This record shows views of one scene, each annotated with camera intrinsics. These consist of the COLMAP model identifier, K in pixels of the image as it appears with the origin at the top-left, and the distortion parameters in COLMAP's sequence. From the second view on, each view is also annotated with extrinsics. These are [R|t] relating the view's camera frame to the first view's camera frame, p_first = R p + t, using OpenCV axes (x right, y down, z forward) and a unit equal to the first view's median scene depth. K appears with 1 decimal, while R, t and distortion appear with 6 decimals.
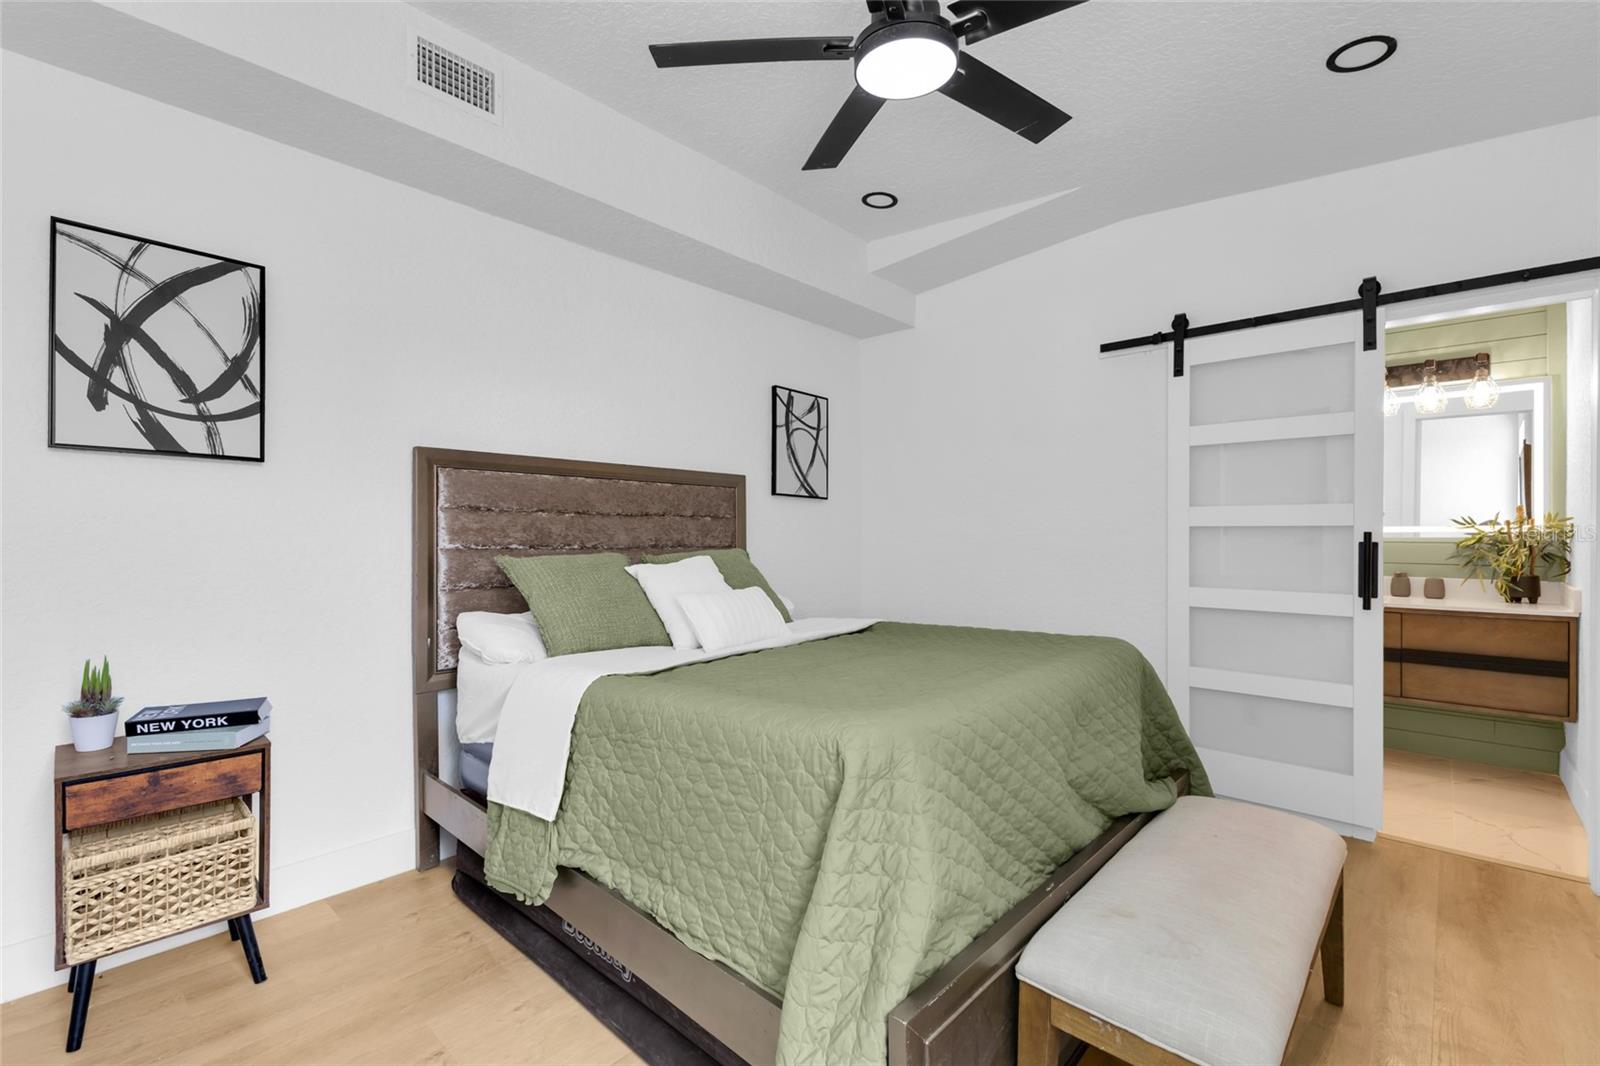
lens RADIAL K [[715.4, 0, 800.0], [0, 715.4, 533.0], [0, 0, 1]] dist [0.007555, 0.000056]
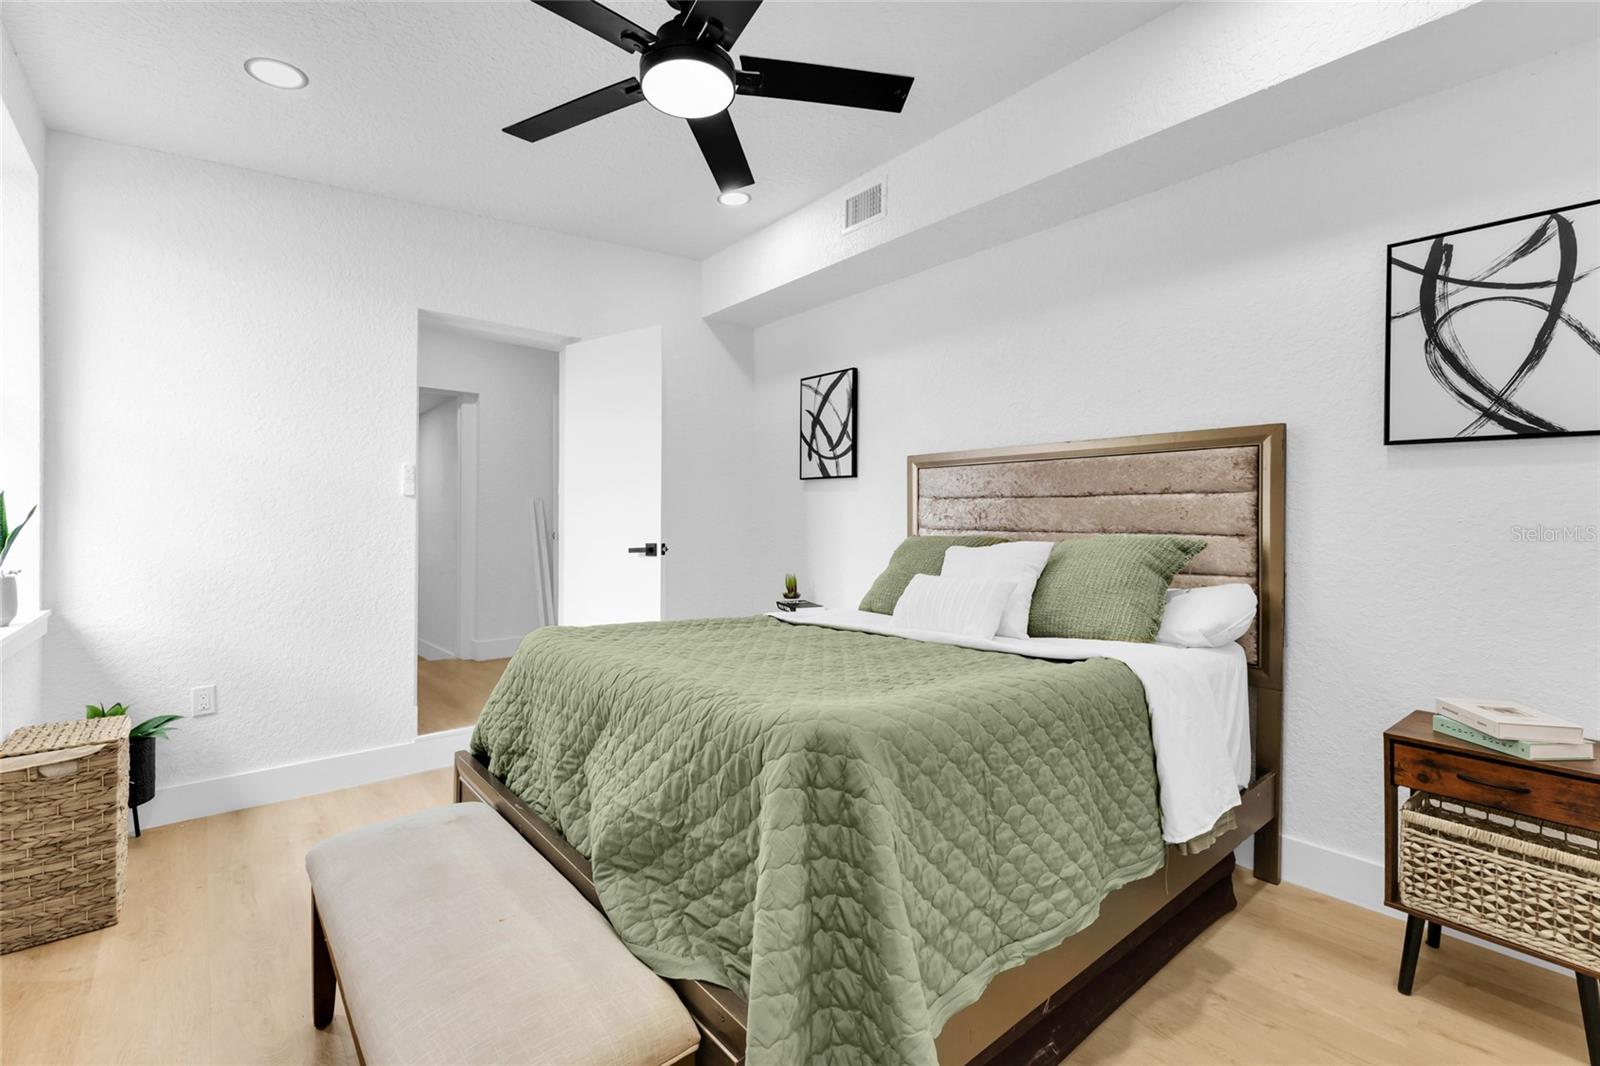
lens RADIAL K [[698.0, 0, 804.3], [0, 698.0, 529.6], [0, 0, 1]] dist [0.009264, 0.000254]
pose [[-0.120315, 0.010790, -0.992677, 0.983346], [0.000347, 0.999941, 0.010827, 0.011653], [0.992736, 0.000958, -0.120311, 1.084455]]
